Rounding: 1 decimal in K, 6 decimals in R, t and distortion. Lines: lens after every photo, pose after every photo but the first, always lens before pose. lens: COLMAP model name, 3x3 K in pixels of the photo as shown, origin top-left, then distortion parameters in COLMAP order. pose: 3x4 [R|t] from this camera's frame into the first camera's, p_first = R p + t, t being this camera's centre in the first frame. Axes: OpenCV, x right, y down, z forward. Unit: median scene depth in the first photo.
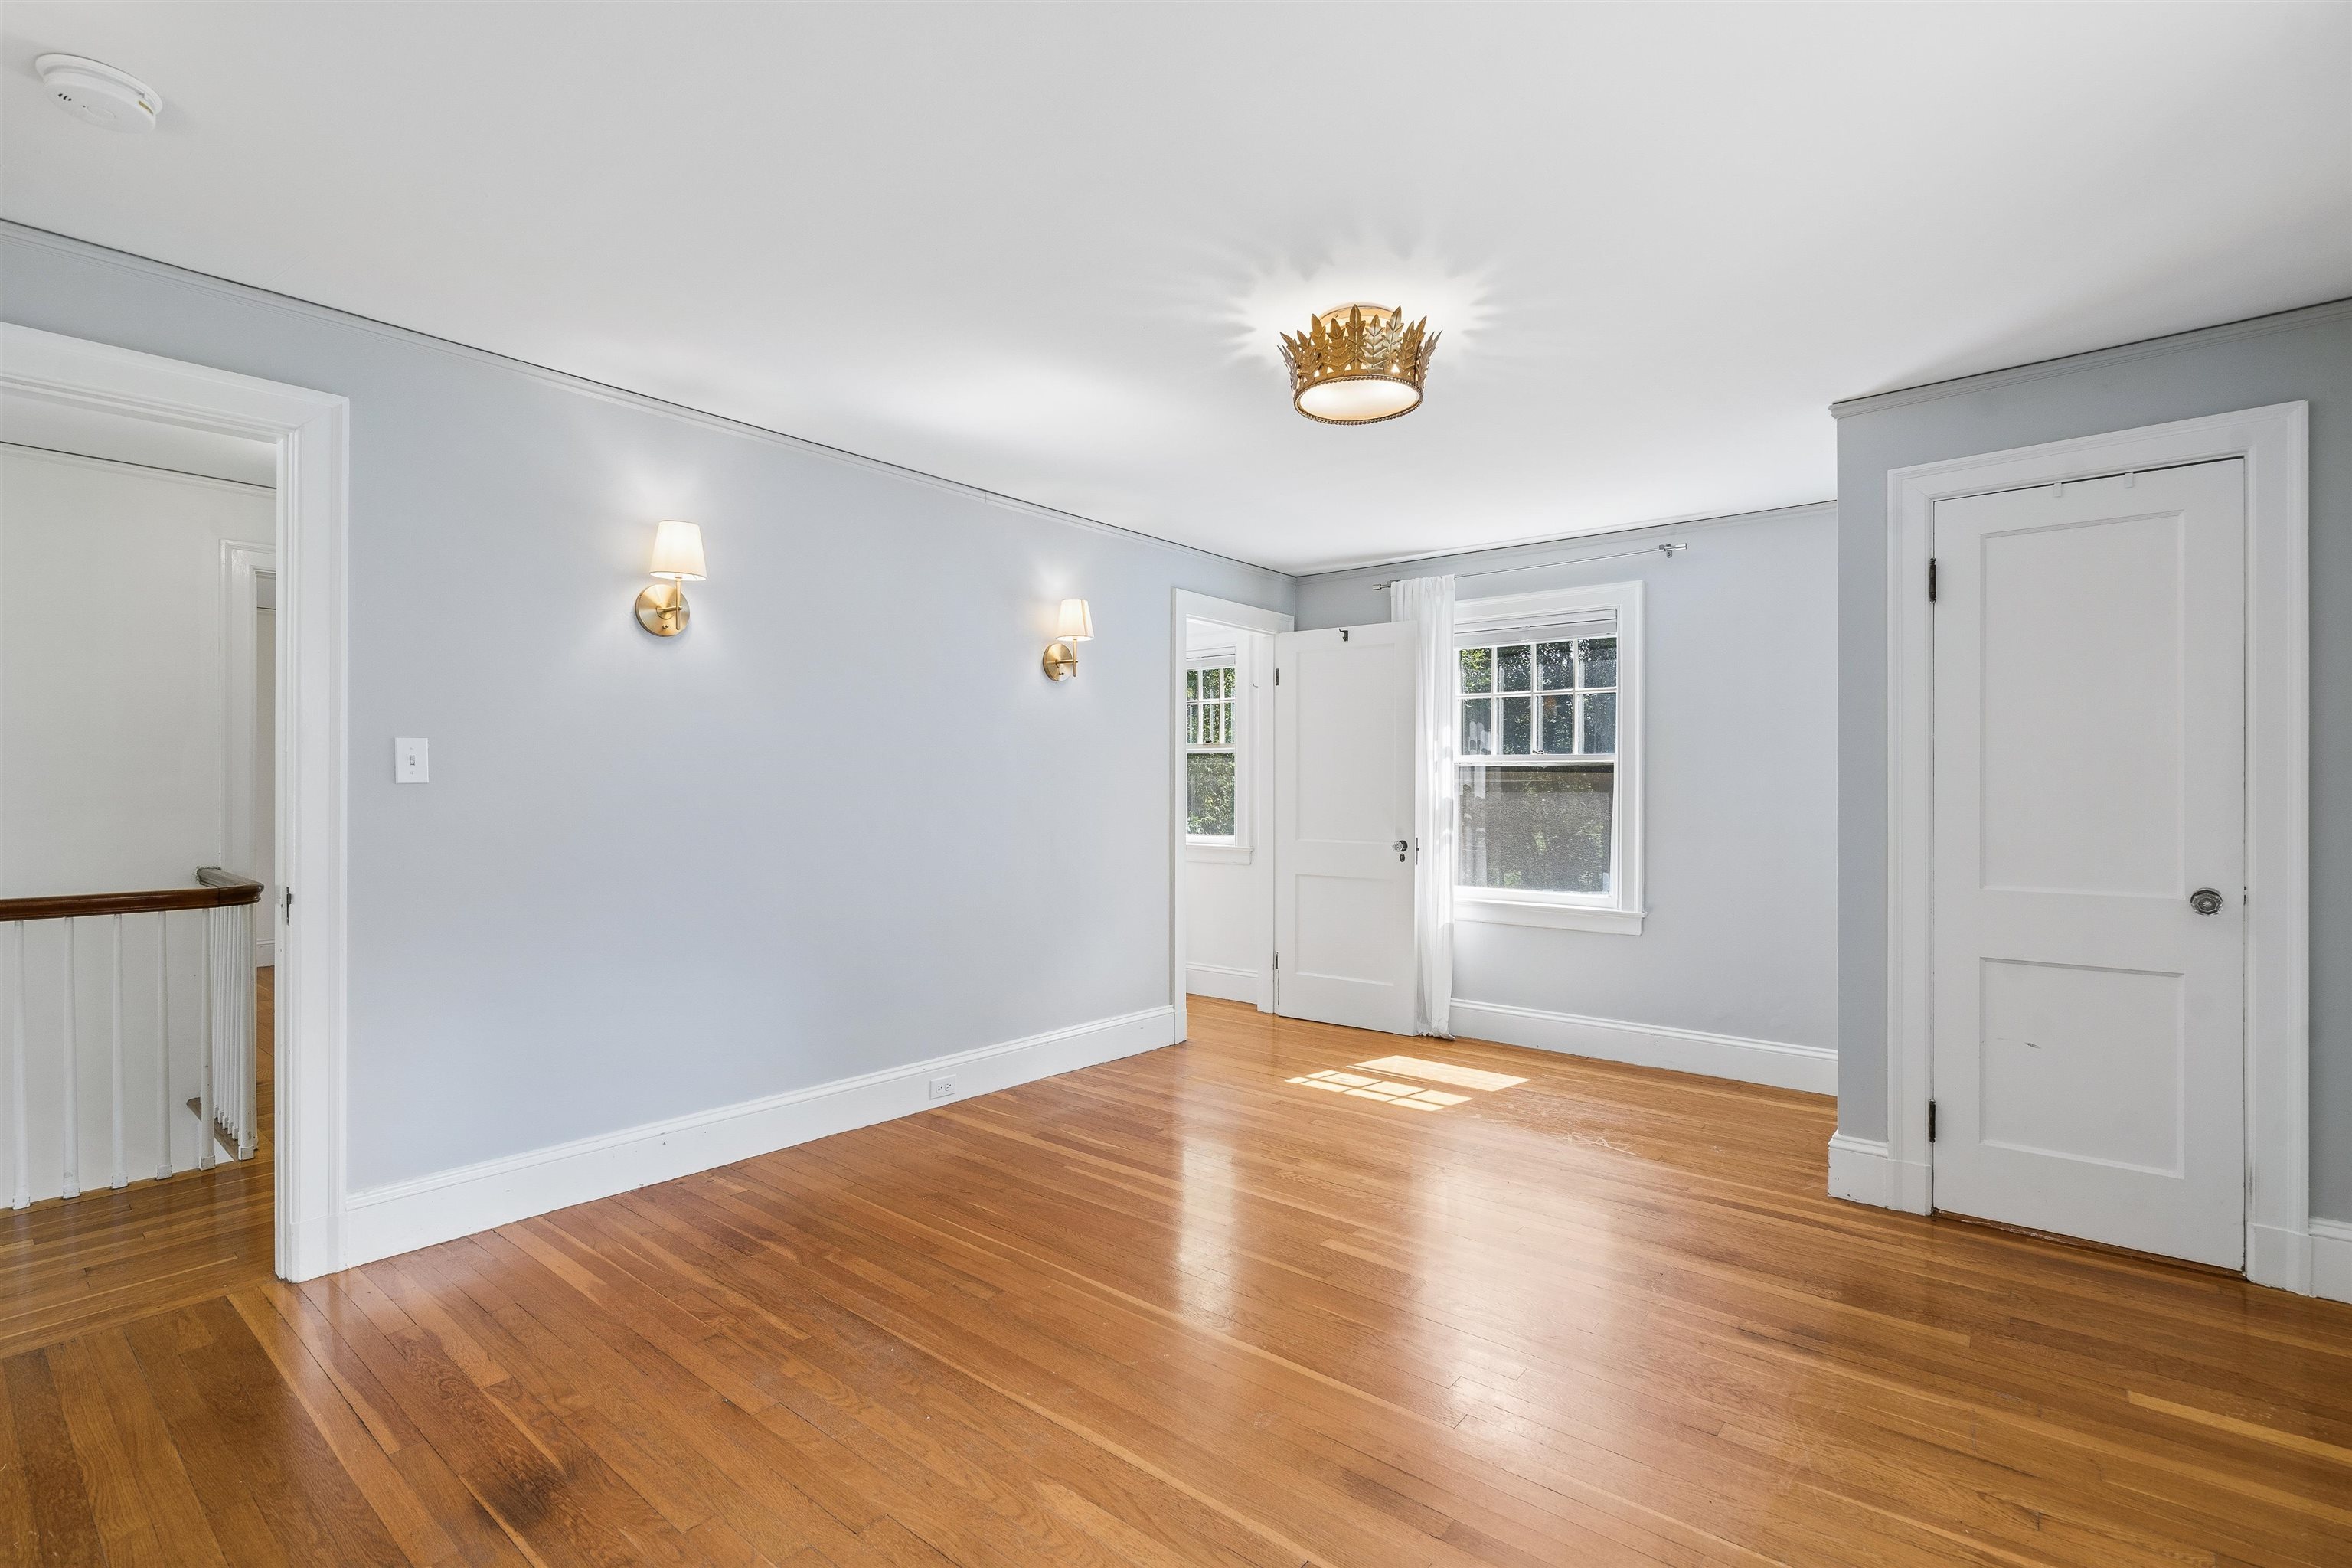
lens RADIAL K [[1053.7, 0, 1170.2], [0, 1053.7, 784.8], [0, 0, 1]] dist [-0.008503, -0.000198]
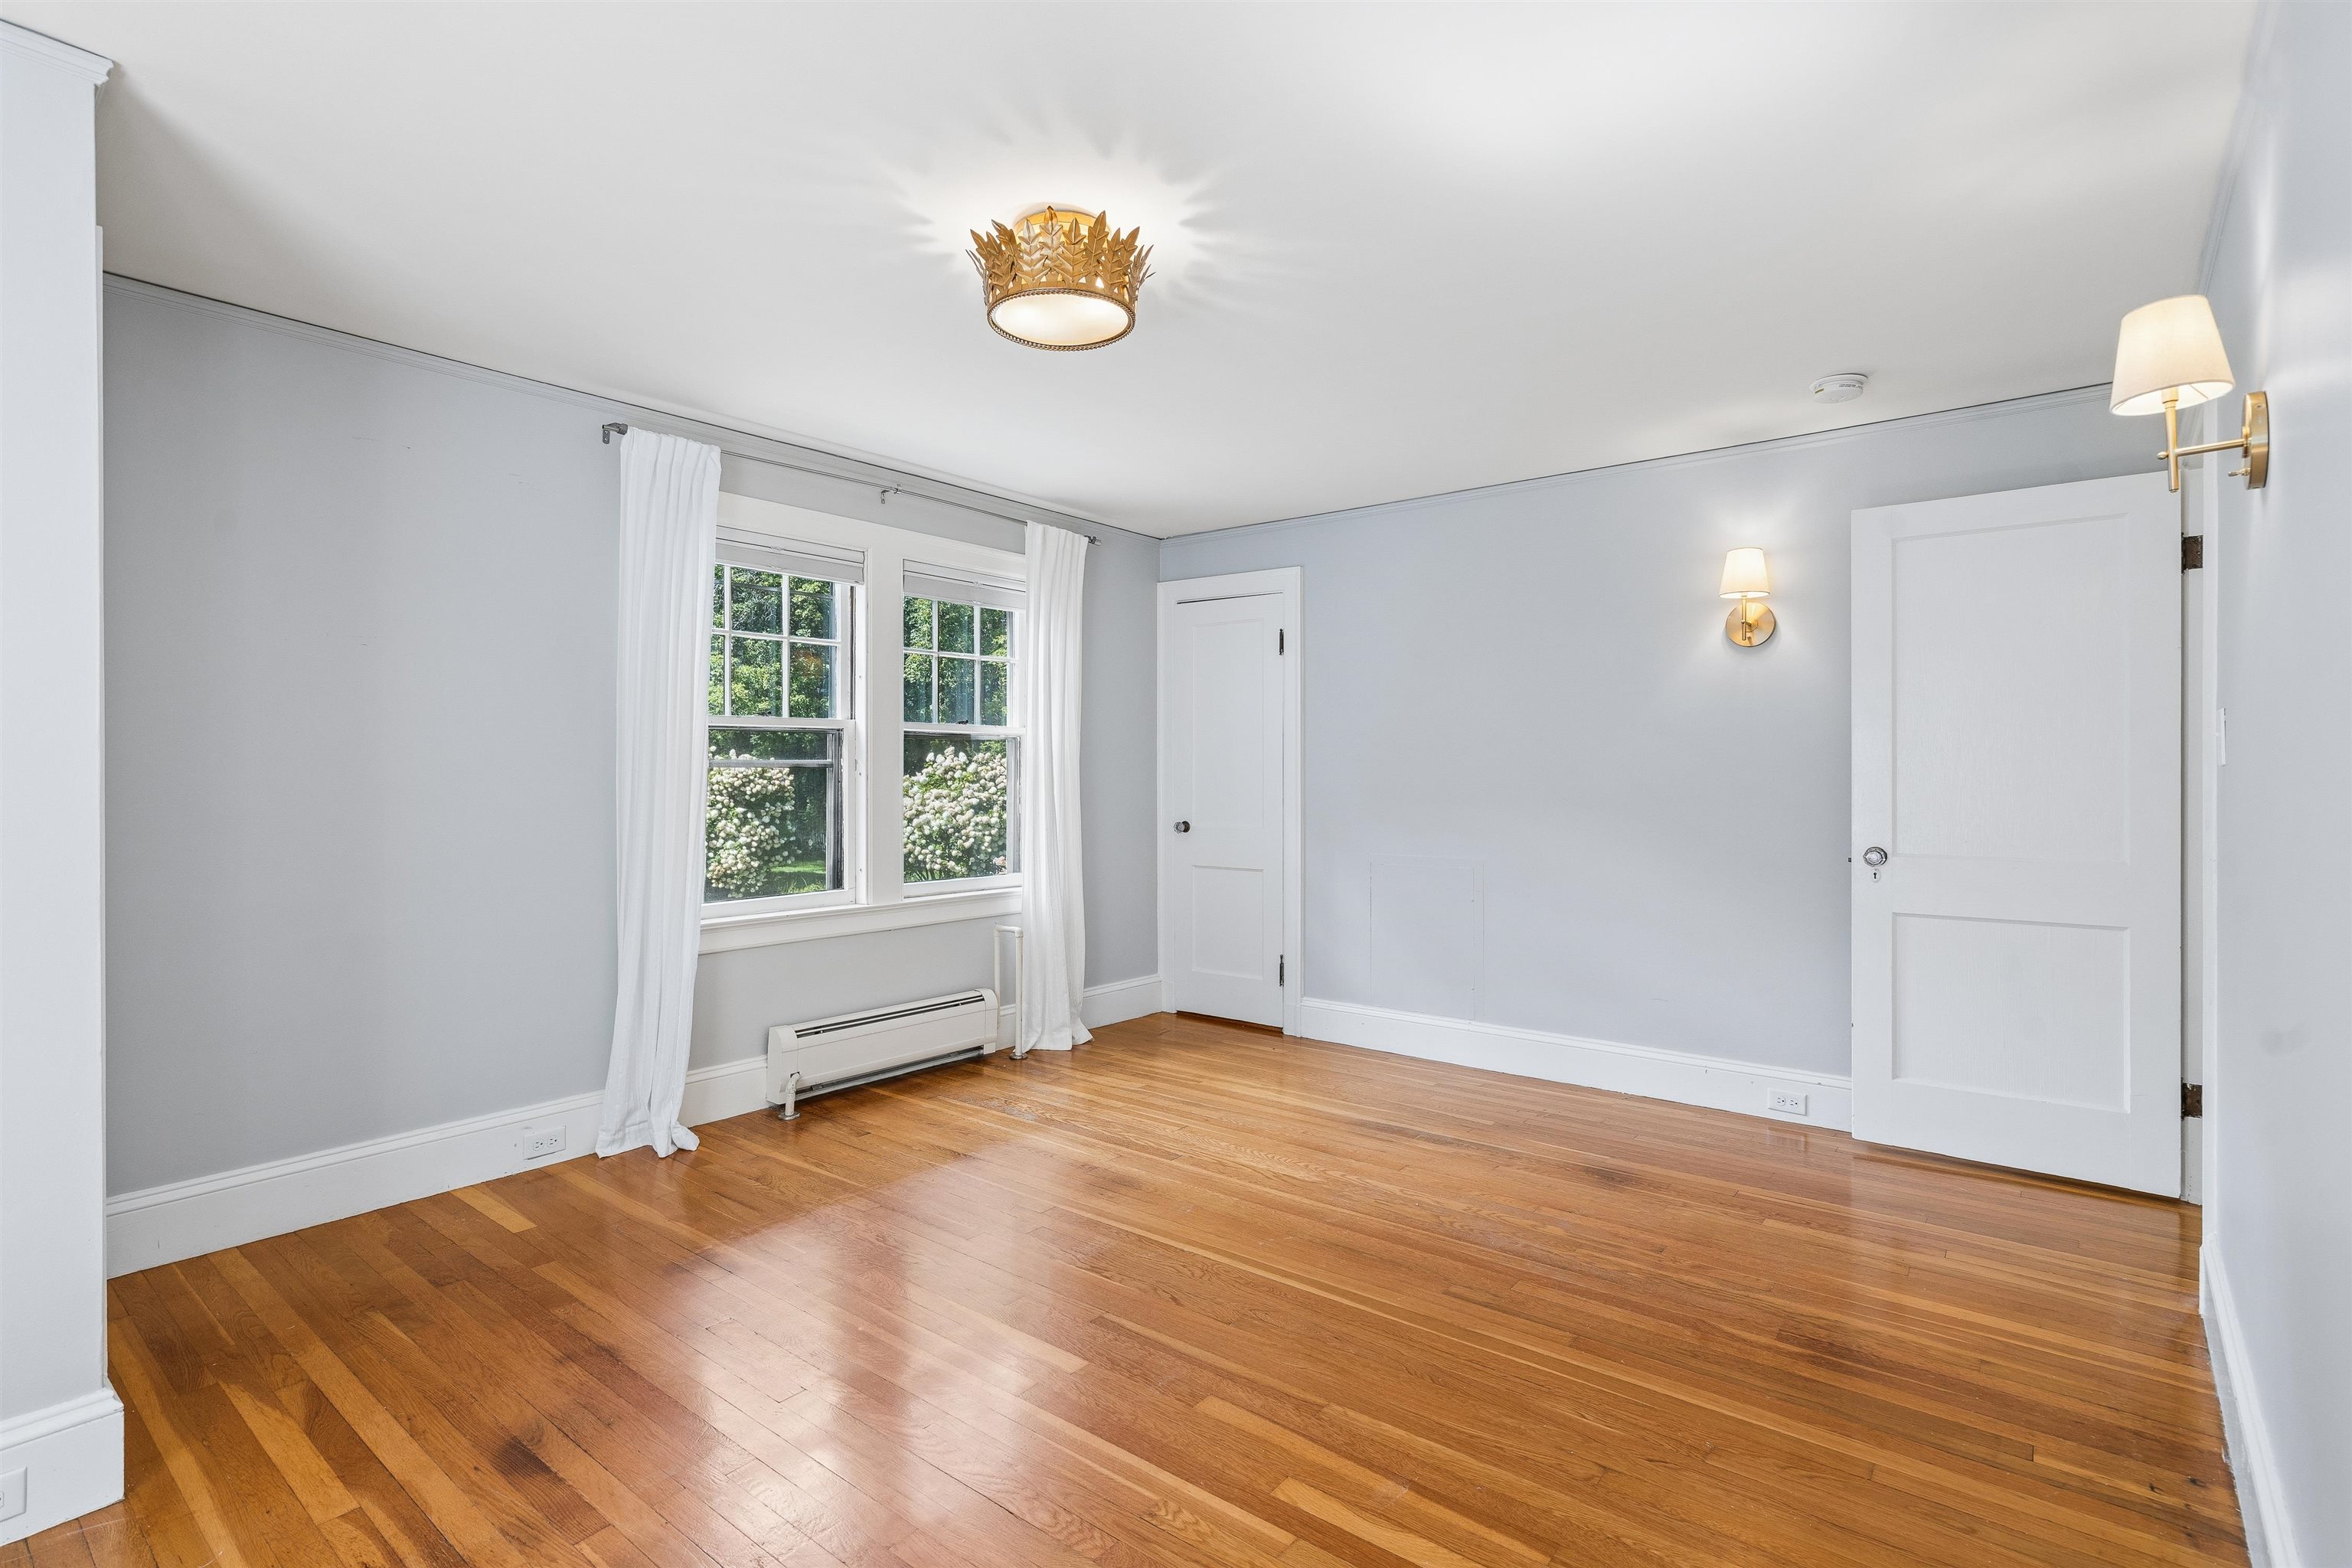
lens RADIAL K [[1125.9, 0, 1156.5], [0, 1125.9, 773.1], [0, 0, 1]] dist [-0.000904, 0.000902]
pose [[-0.999990, -0.002825, -0.003407, 0.089590], [-0.002813, 0.999990, -0.003443, 0.008913], [0.003417, -0.003434, -0.999988, 1.678621]]
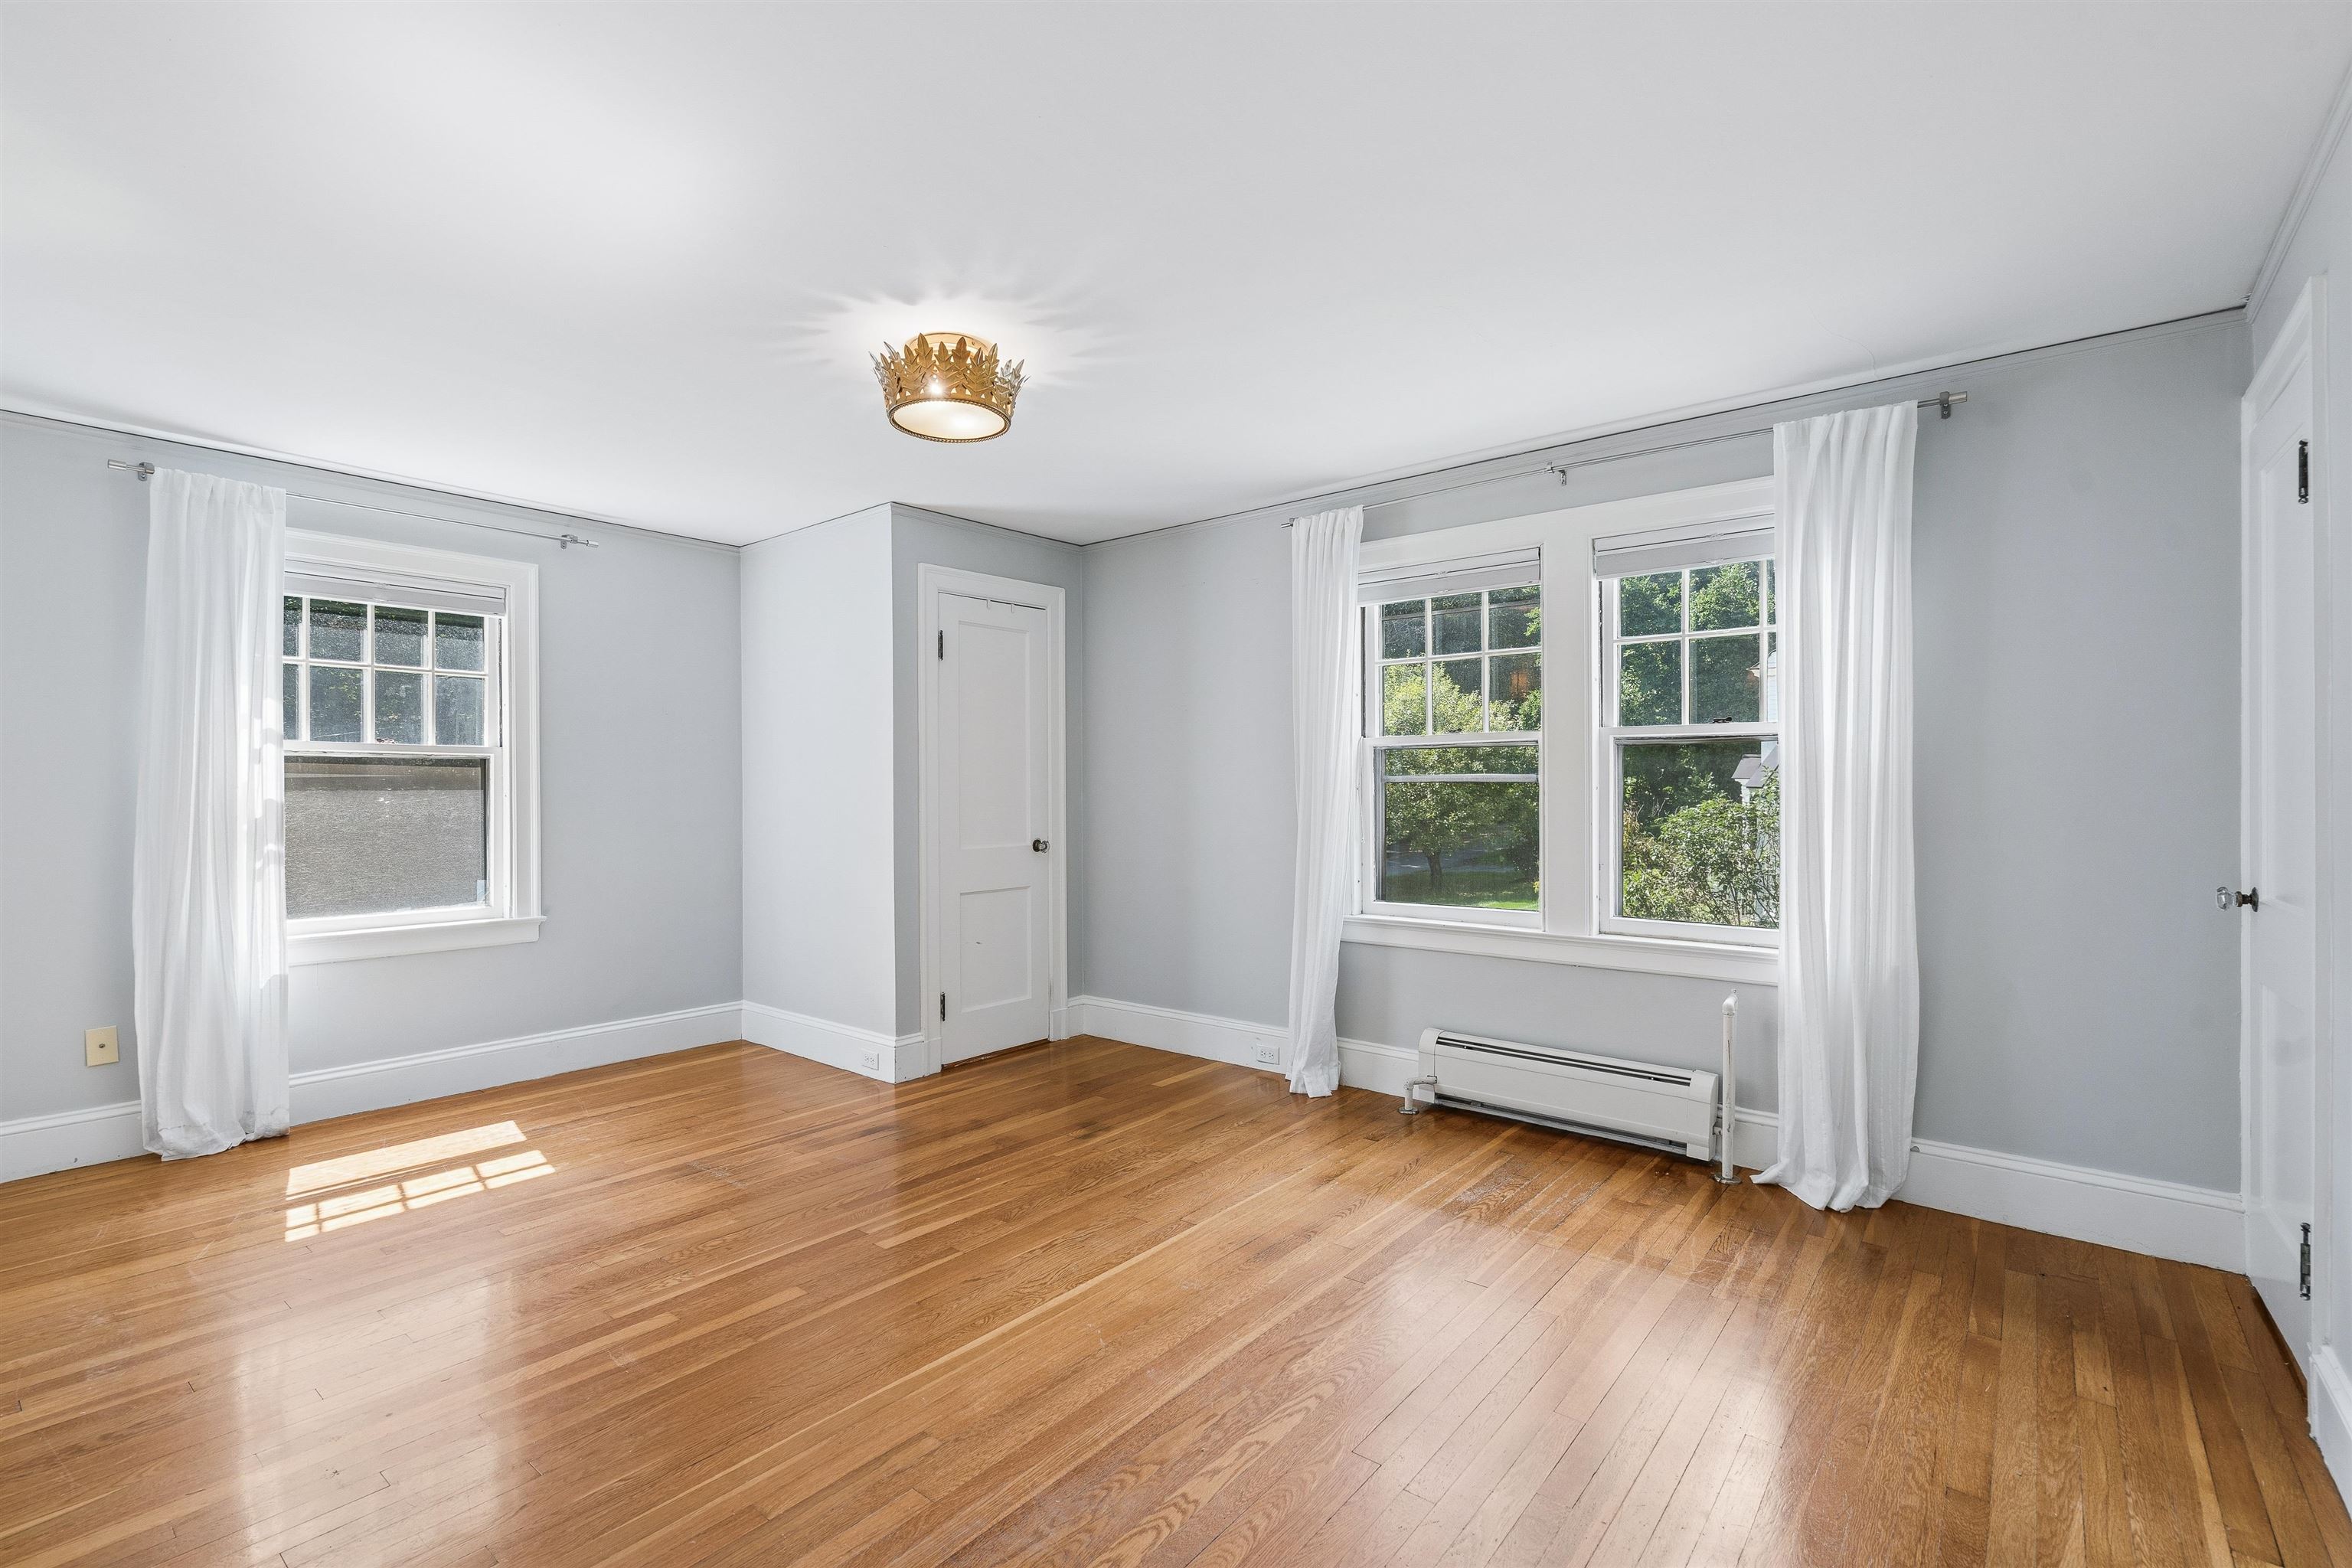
lens RADIAL K [[1053.7, 0, 1170.2], [0, 1053.7, 784.8], [0, 0, 1]] dist [-0.008503, -0.000198]
pose [[-0.002508, -0.001159, 0.999996, -0.773834], [-0.001957, 0.999997, 0.001154, 0.001439], [-0.999995, -0.001954, -0.002510, 0.678876]]
